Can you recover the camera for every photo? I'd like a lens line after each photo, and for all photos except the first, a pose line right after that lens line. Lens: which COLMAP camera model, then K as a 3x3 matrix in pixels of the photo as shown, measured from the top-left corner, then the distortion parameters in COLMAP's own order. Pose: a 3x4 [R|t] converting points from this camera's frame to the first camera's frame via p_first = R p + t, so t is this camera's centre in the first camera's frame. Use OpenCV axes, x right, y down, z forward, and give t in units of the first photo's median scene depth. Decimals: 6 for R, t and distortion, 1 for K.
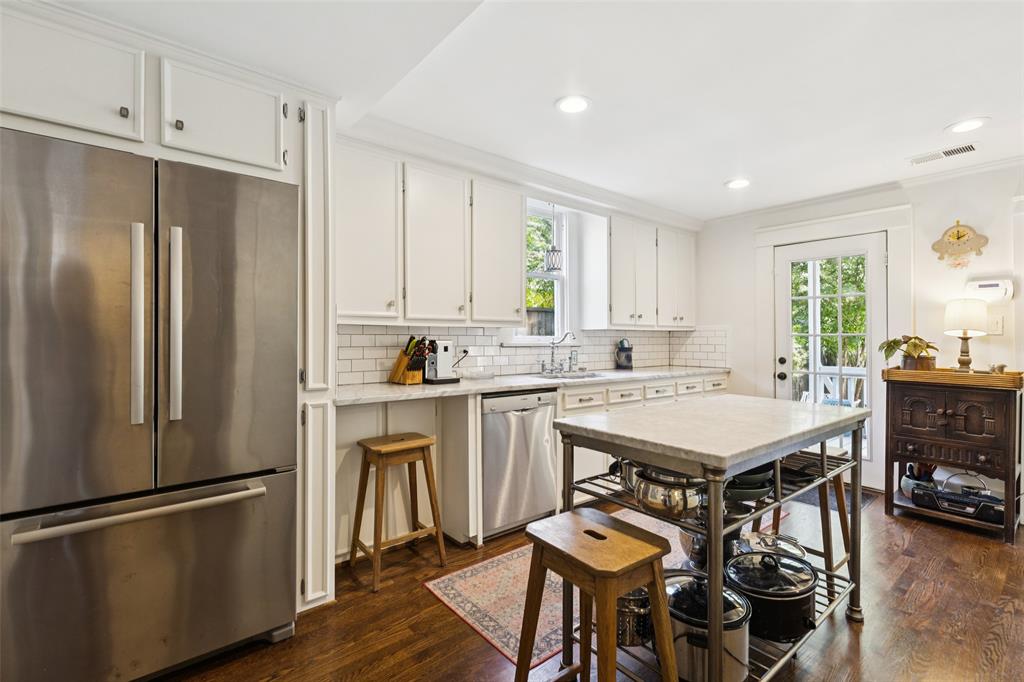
lens RADIAL K [[466.9, 0, 513.2], [0, 466.9, 336.5], [0, 0, 1]] dist [0.004830, 0.000121]
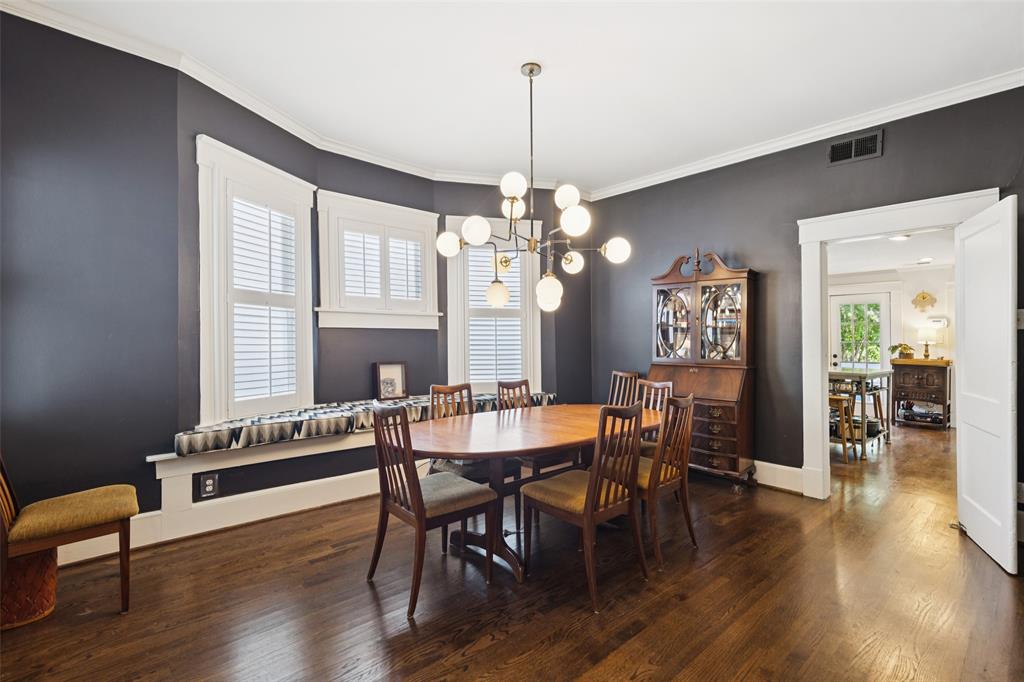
lens RADIAL K [[466.9, 0, 513.3], [0, 466.9, 338.0], [0, 0, 1]] dist [0.004830, 0.000121]
pose [[0.999258, 0.003139, 0.038386, -1.016361], [-0.002837, 0.999965, -0.007909, -0.005150], [-0.038409, 0.007794, 0.999232, -1.077792]]
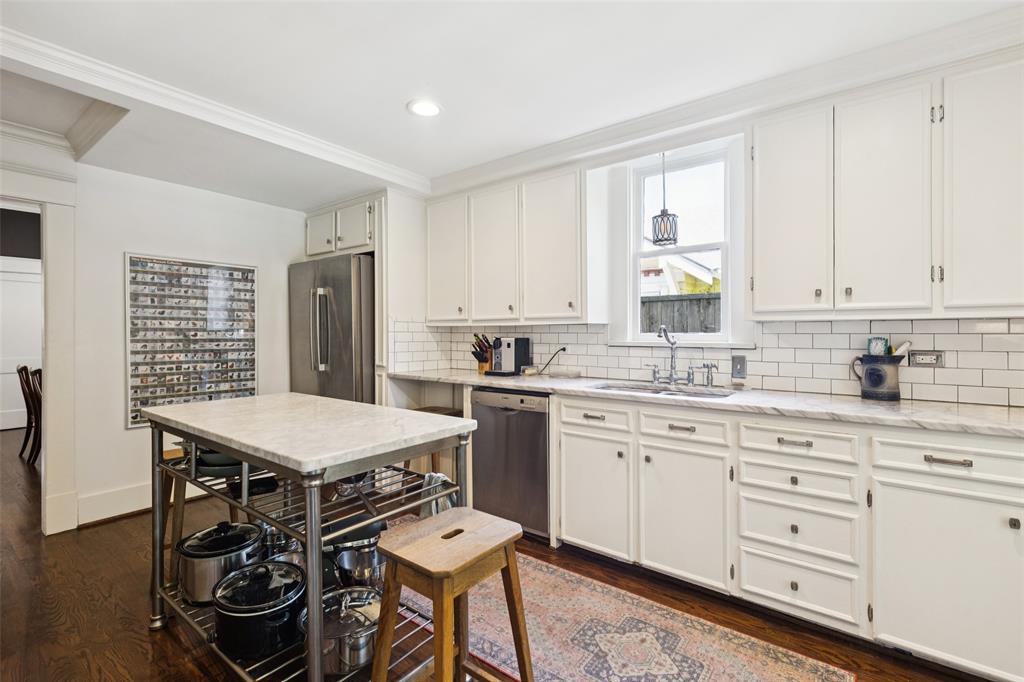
lens RADIAL K [[466.9, 0, 513.1], [0, 466.9, 342.7], [0, 0, 1]] dist [0.004830, 0.000121]
pose [[0.212896, 0.012515, -0.976995, 1.265501], [-0.000556, 0.999919, 0.012688, 0.007986], [0.977075, -0.002158, 0.212886, 1.038465]]
